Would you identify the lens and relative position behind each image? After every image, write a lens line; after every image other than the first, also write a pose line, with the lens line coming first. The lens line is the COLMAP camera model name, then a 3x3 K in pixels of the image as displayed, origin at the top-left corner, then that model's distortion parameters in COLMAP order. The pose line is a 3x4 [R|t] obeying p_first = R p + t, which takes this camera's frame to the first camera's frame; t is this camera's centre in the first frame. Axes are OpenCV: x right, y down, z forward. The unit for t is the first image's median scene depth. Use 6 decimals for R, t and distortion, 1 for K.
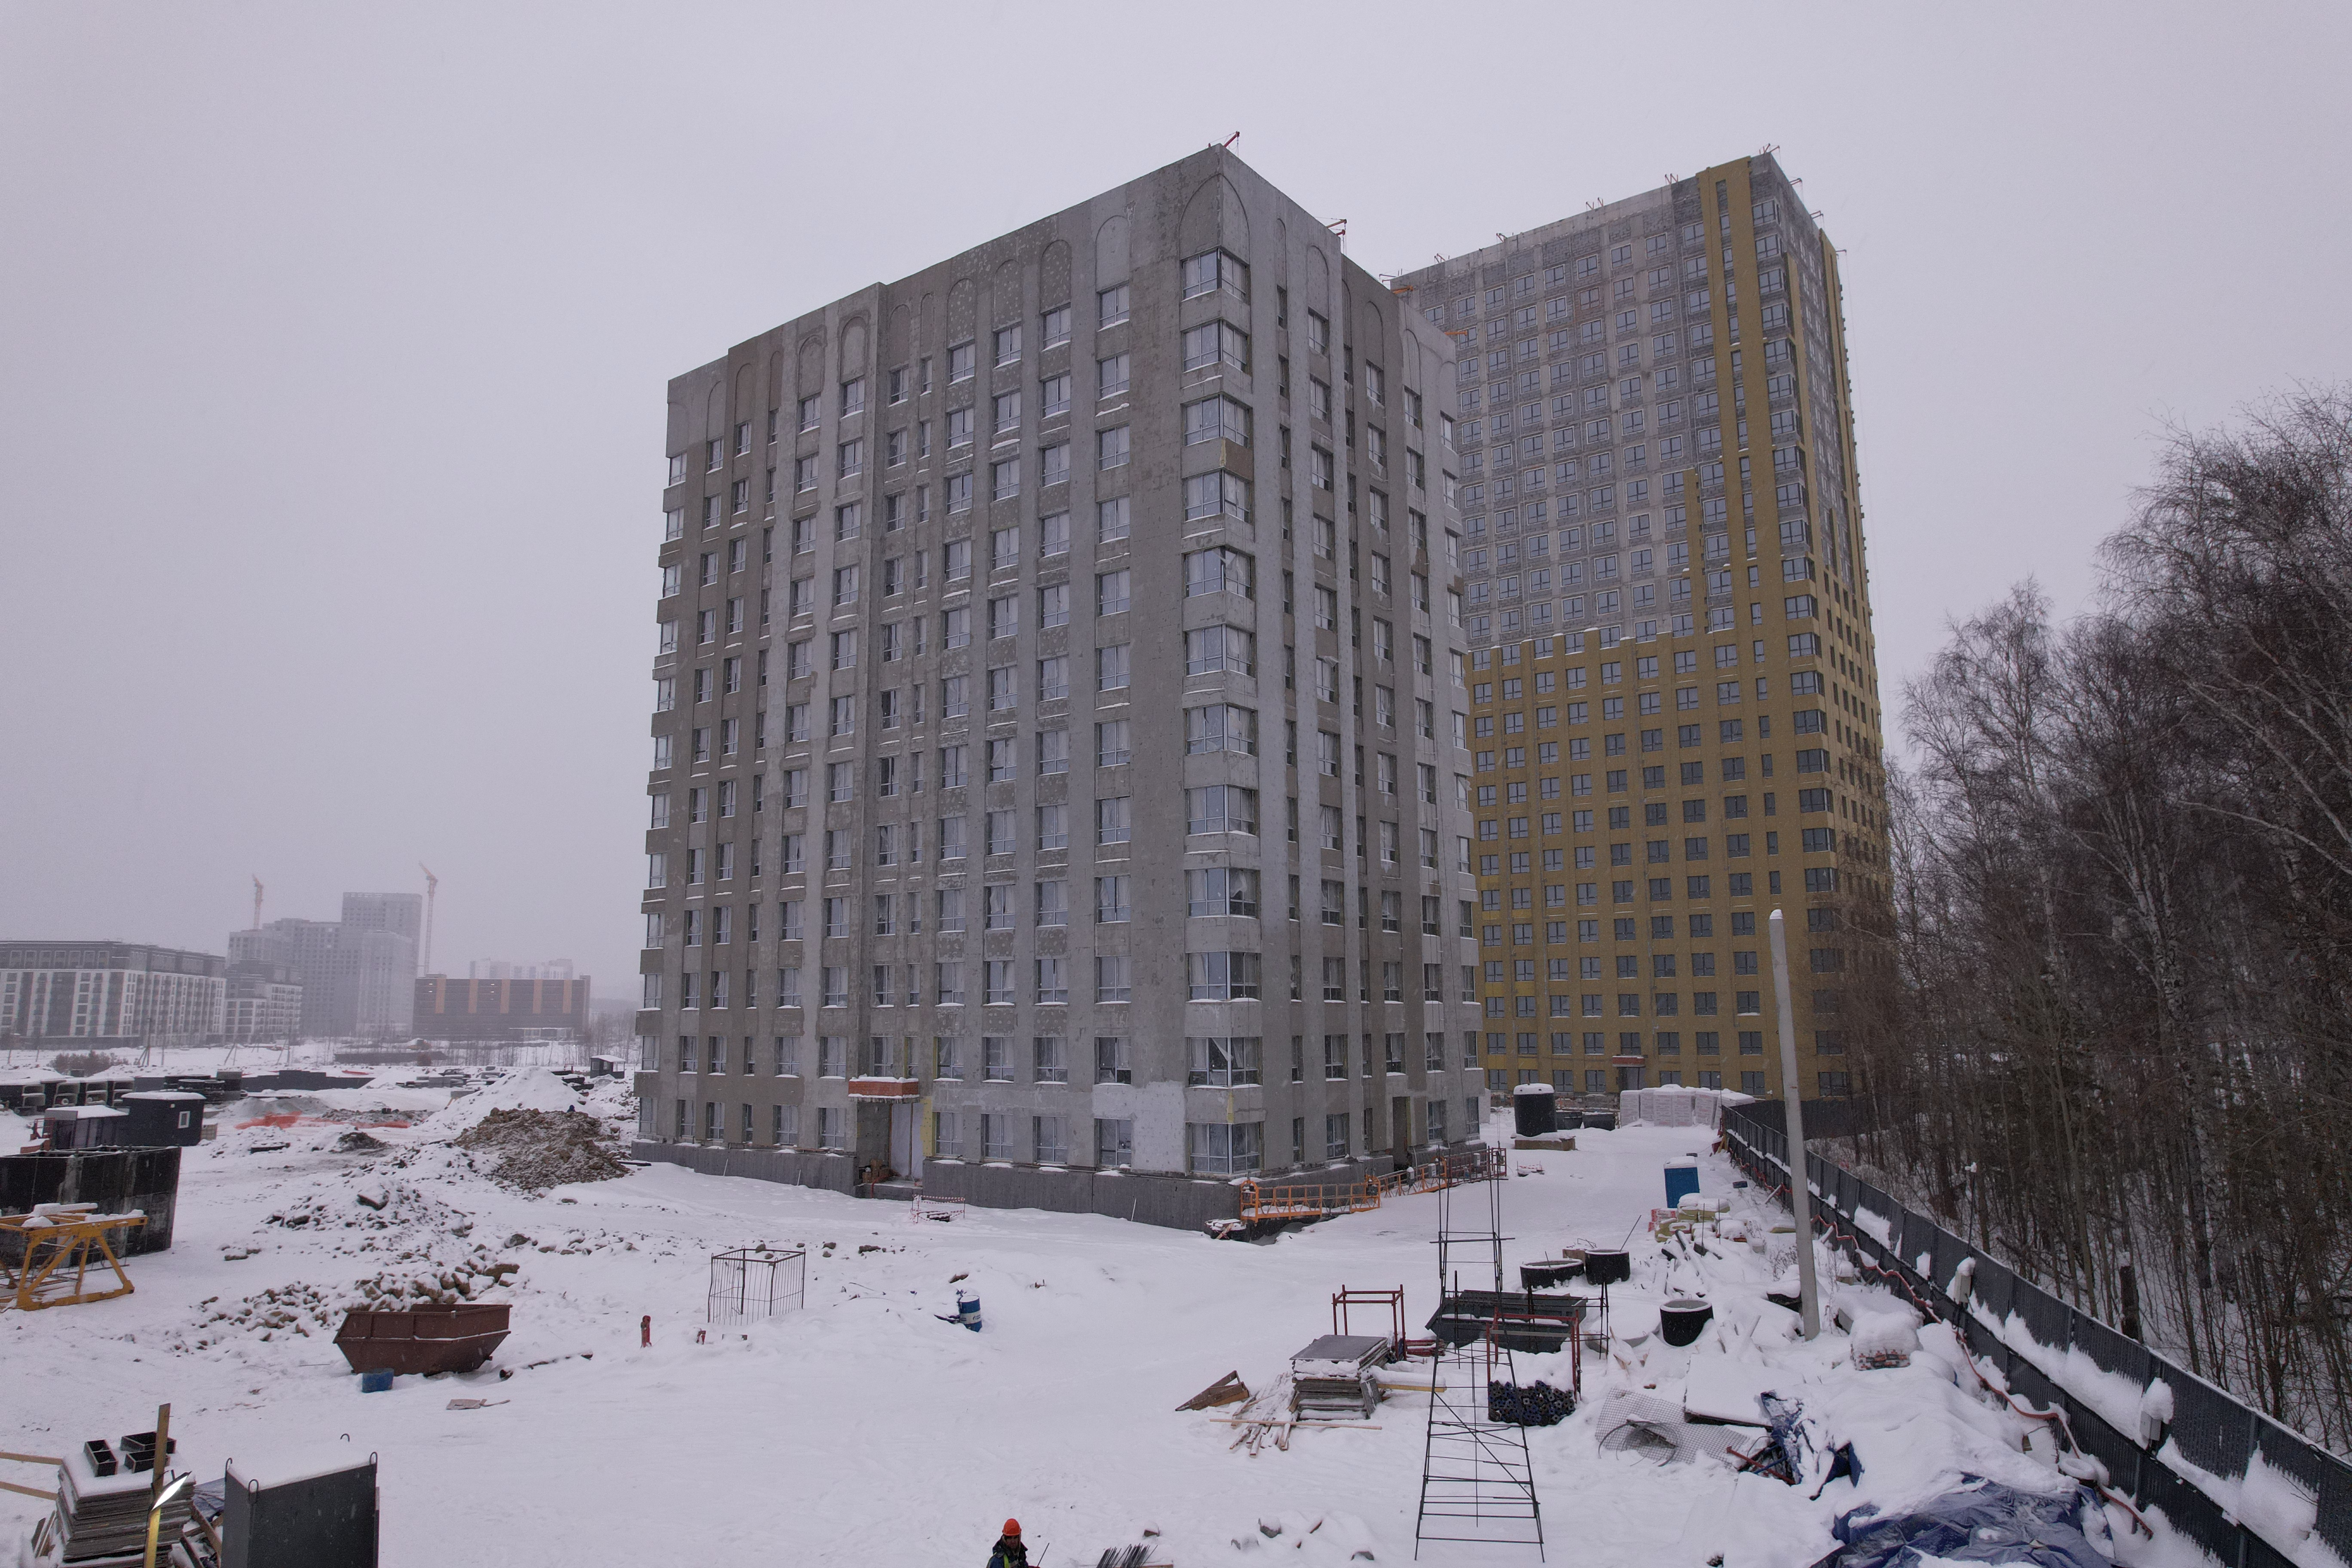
lens RADIAL K [[1508.3, 0, 1186.9], [0, 1508.3, 787.4], [0, 0, 1]] dist [-0.076535, 0.067991]
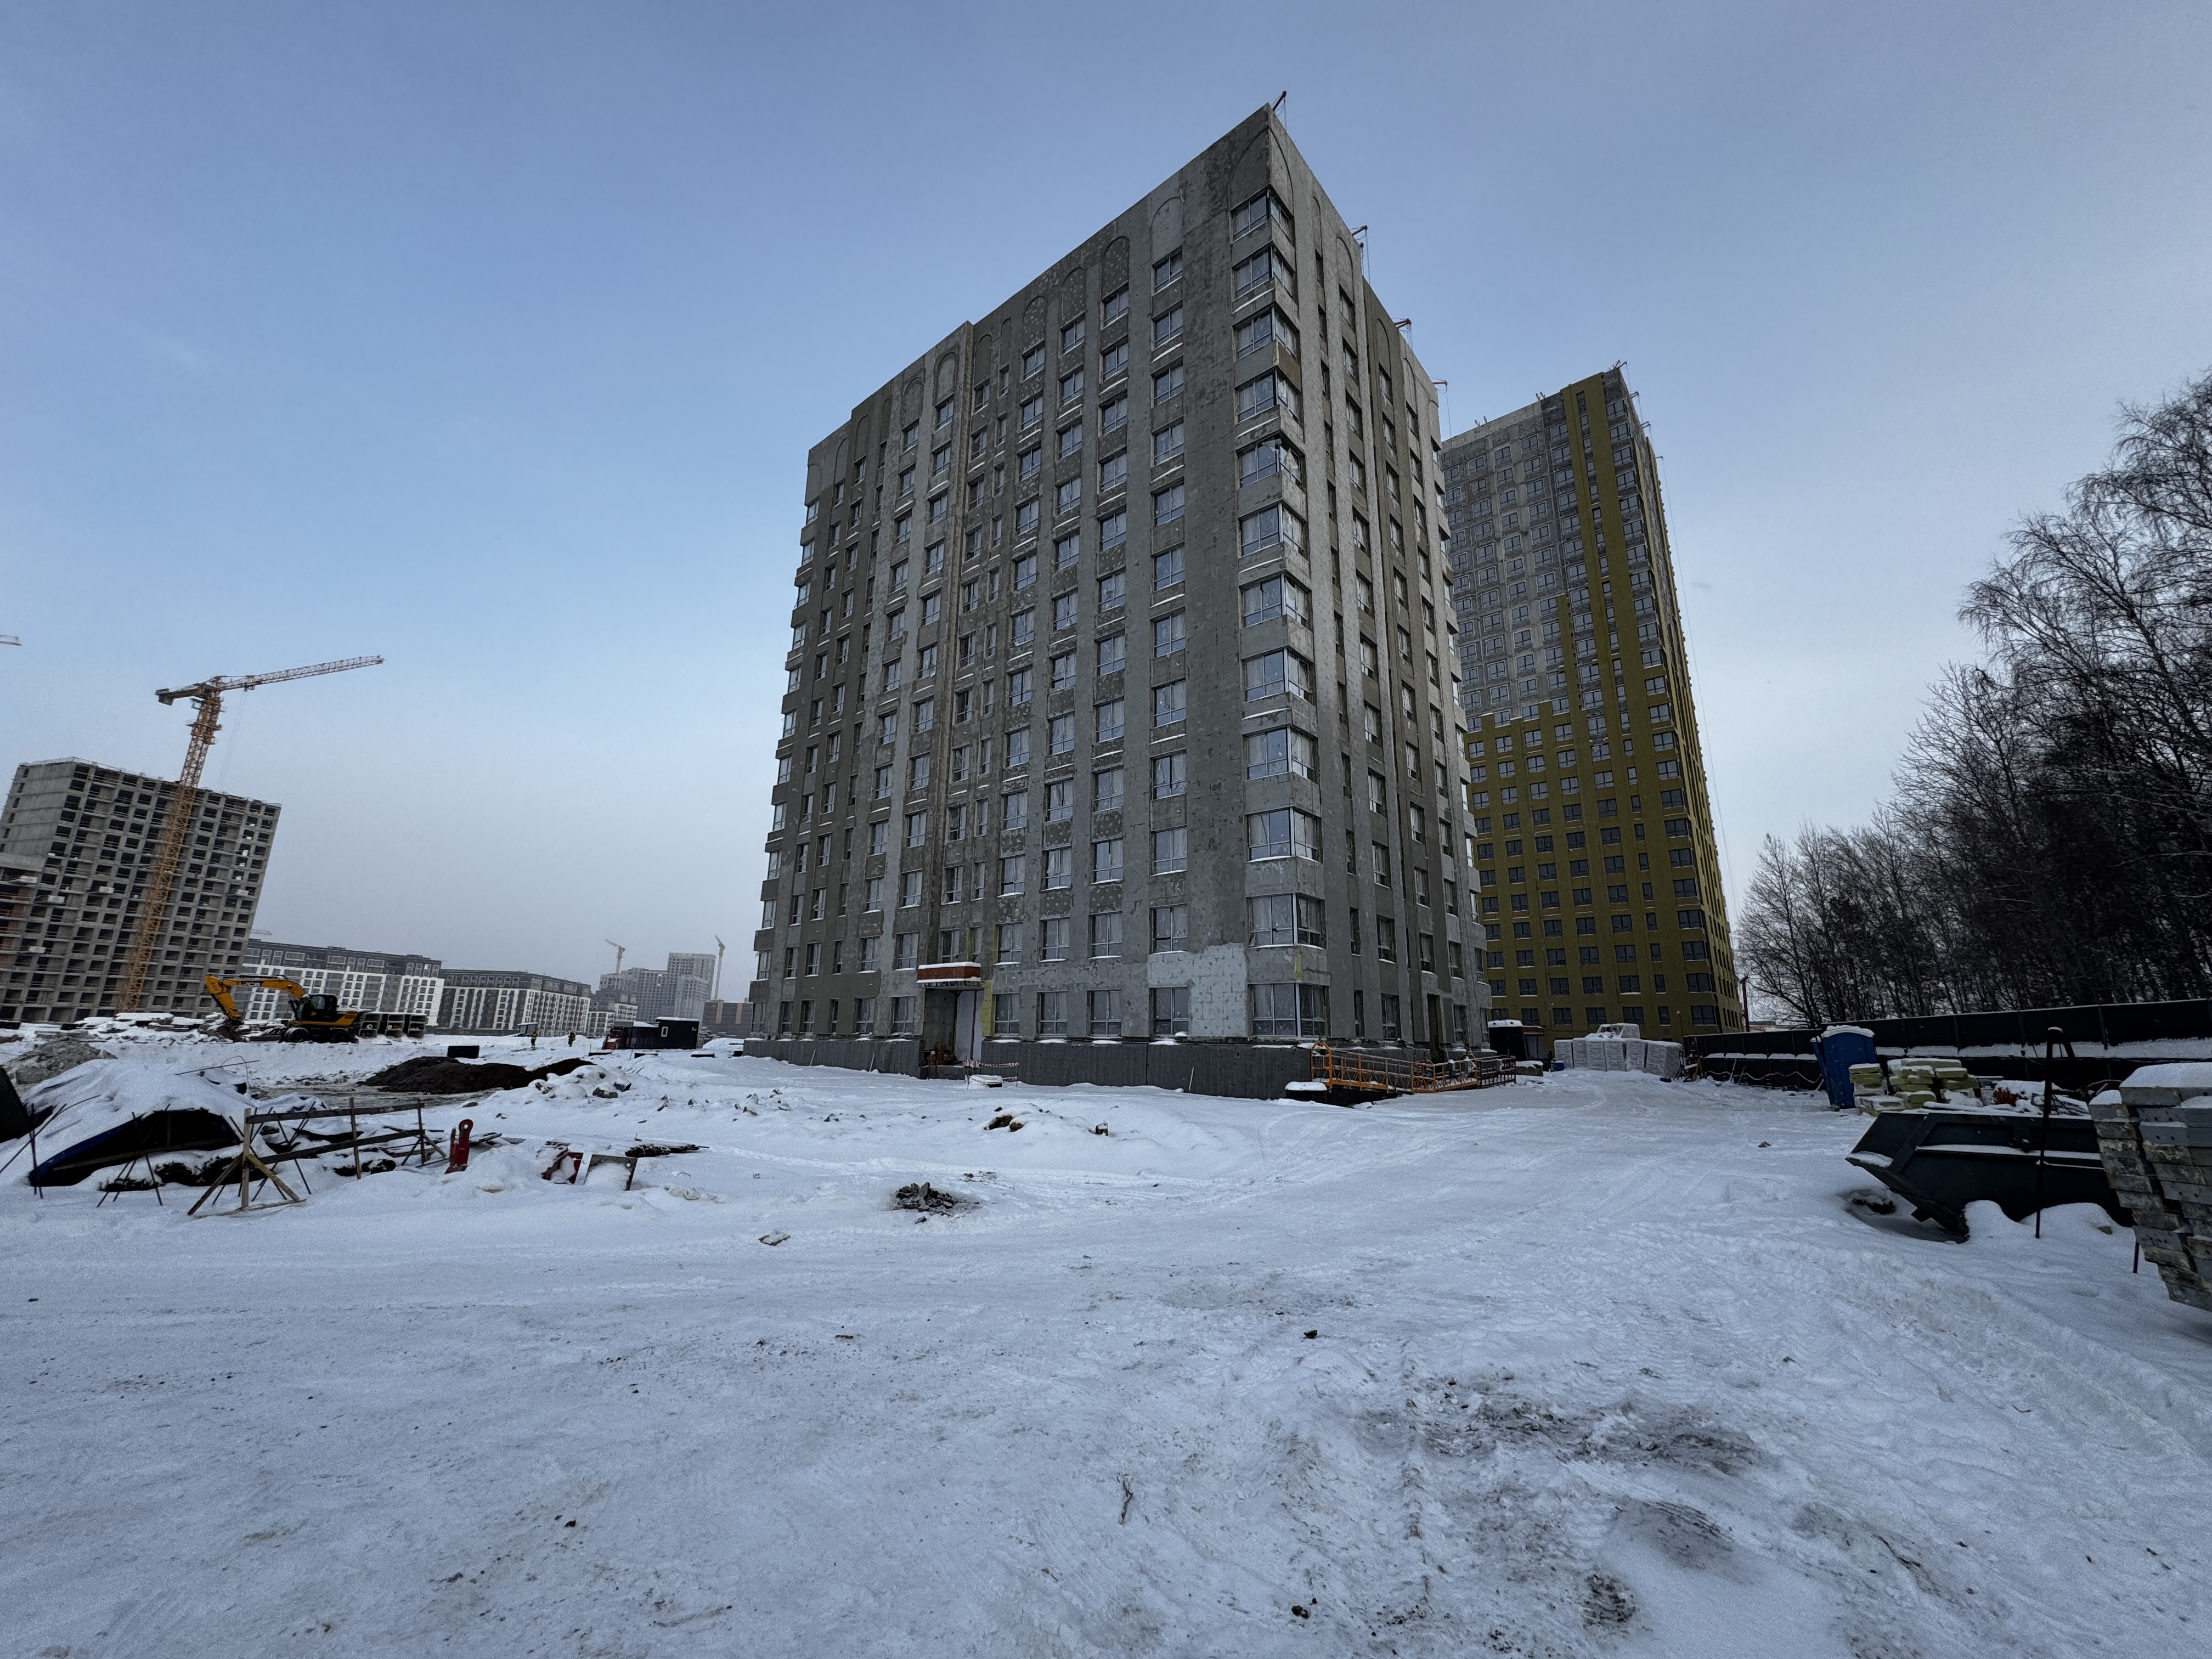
lens RADIAL K [[877.5, 0, 1106.0], [0, 877.5, 829.5], [0, 0, 1]] dist [-0.001509, 0.000084]
pose [[0.997529, 0.007202, -0.069884, -0.038597], [-0.013225, 0.996198, -0.086108, 0.127662], [0.068998, 0.086819, 0.993832, 0.314340]]
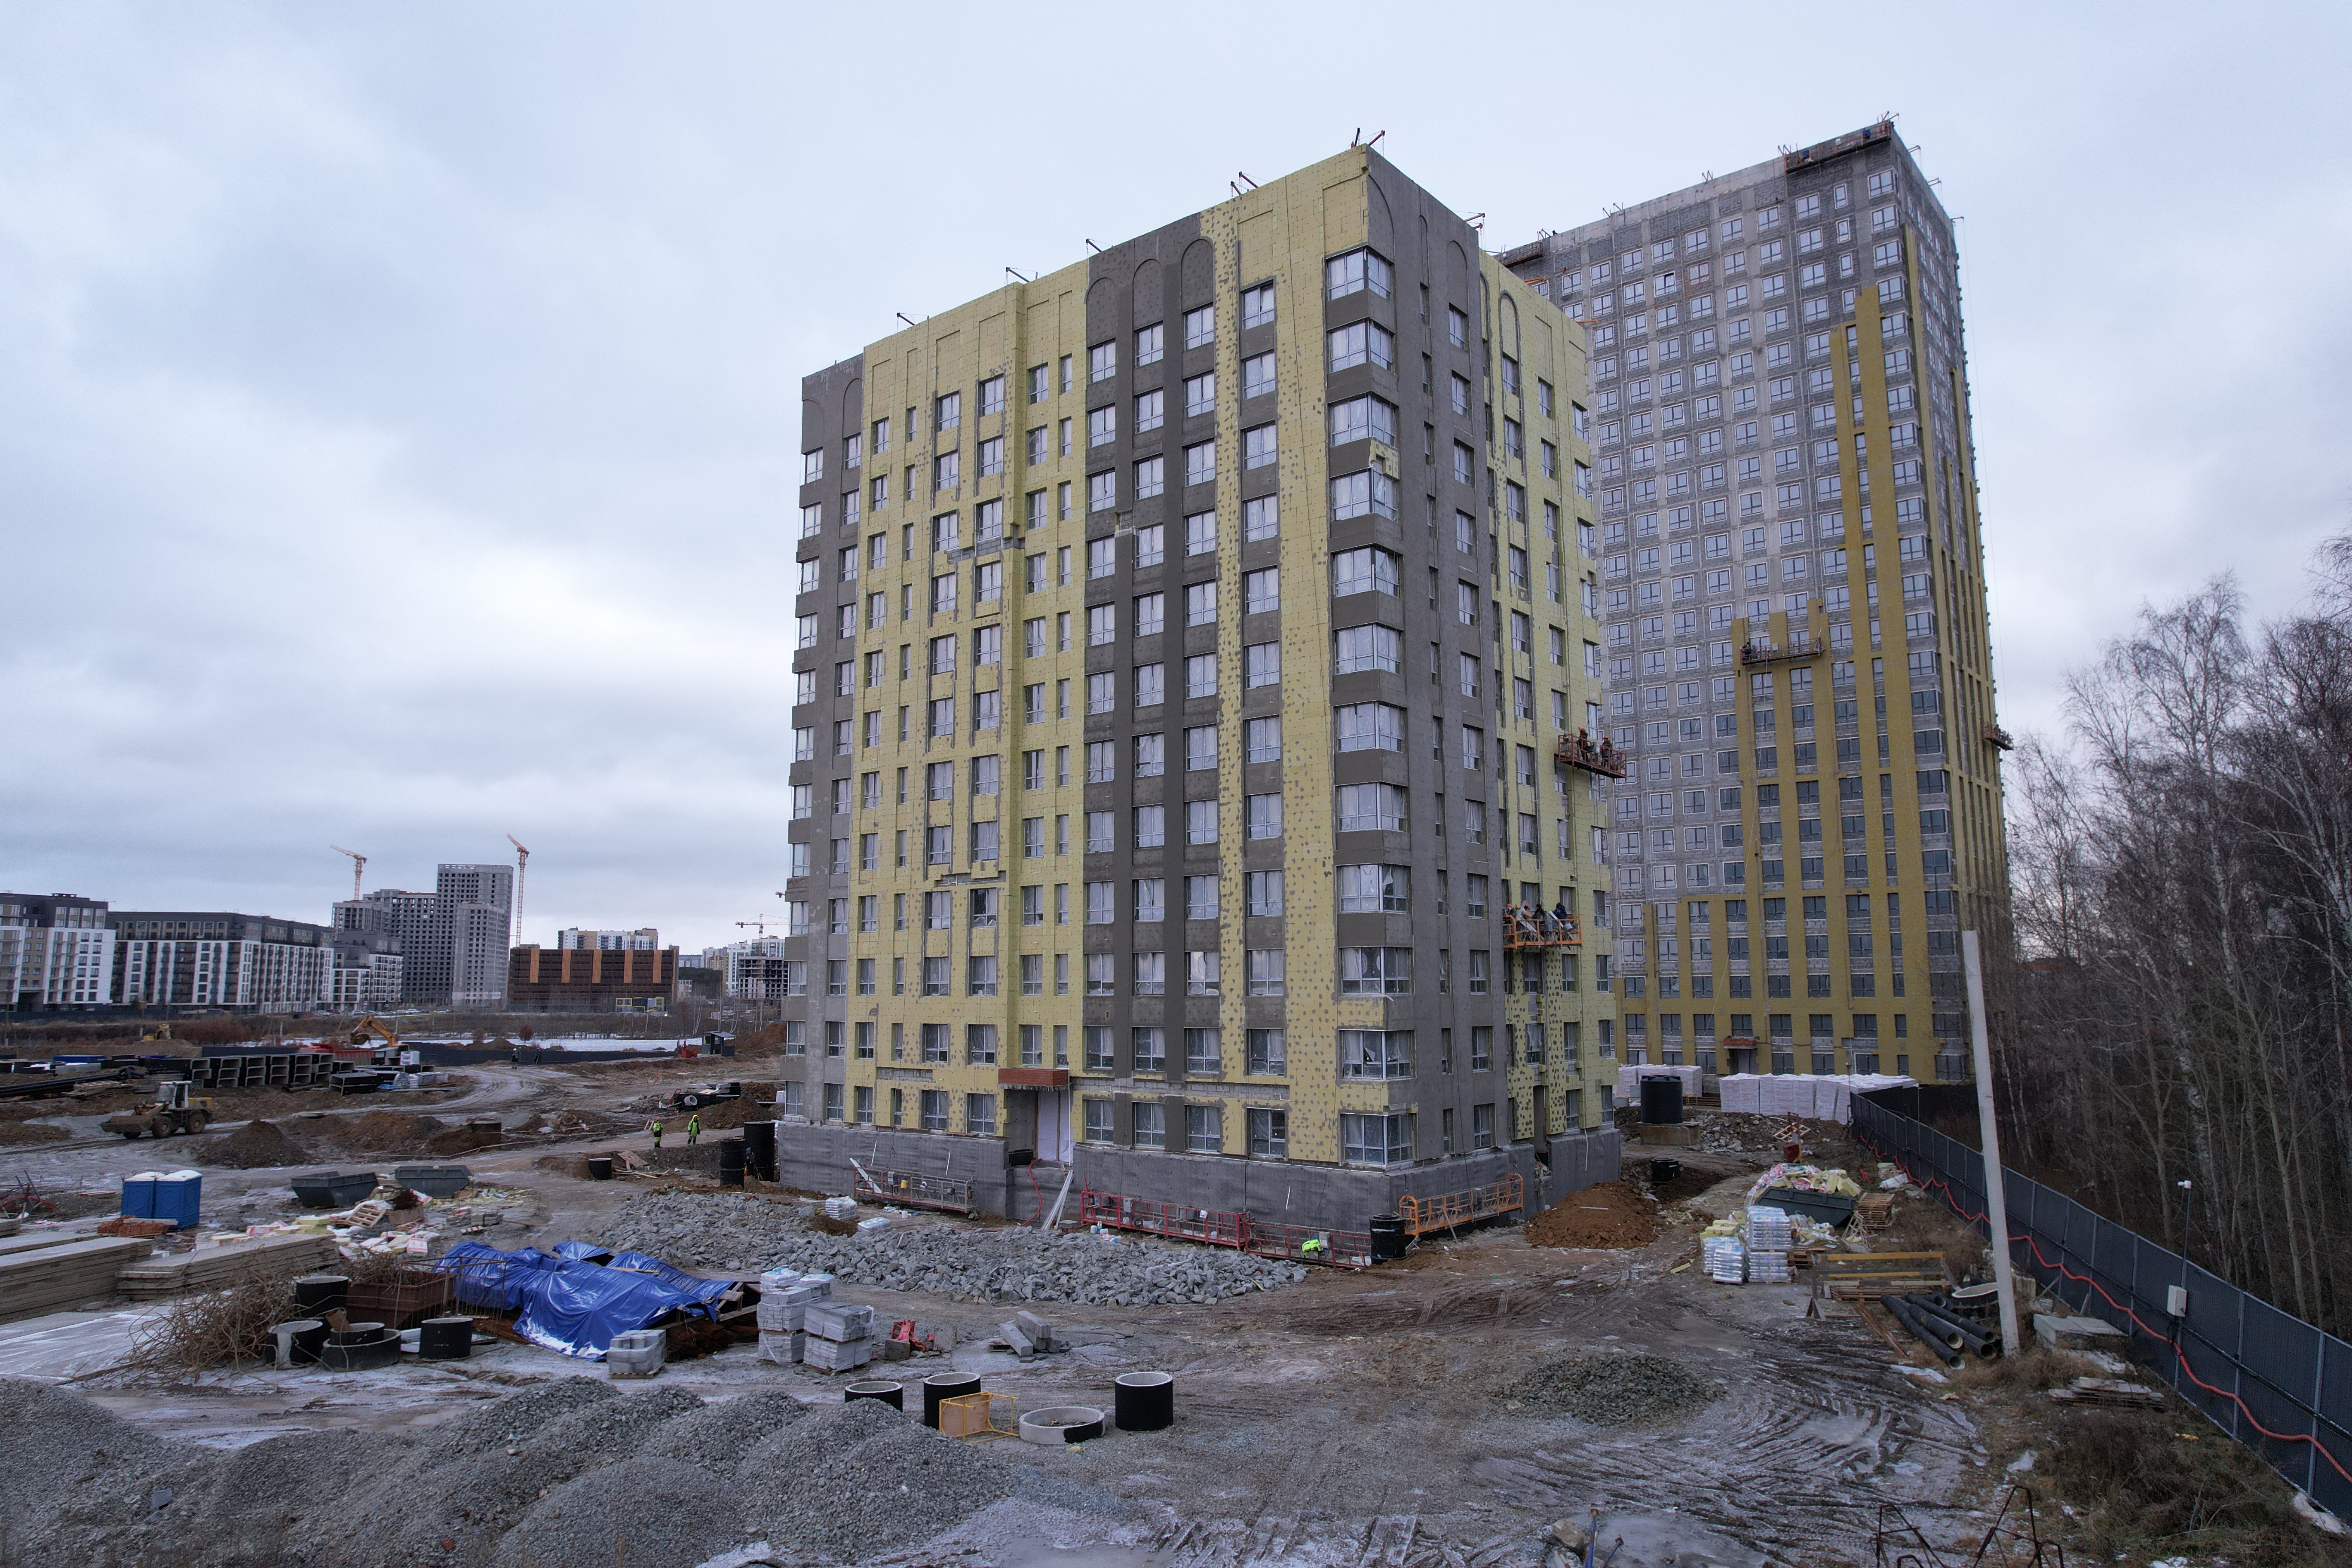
lens RADIAL K [[1508.3, 0, 1186.9], [0, 1508.3, 787.4], [0, 0, 1]] dist [-0.076535, 0.067991]
pose [[0.998853, -0.002104, -0.047839, -0.040441], [0.003050, 0.999801, 0.019706, -0.013535], [0.047788, -0.019829, 0.998661, -0.013372]]
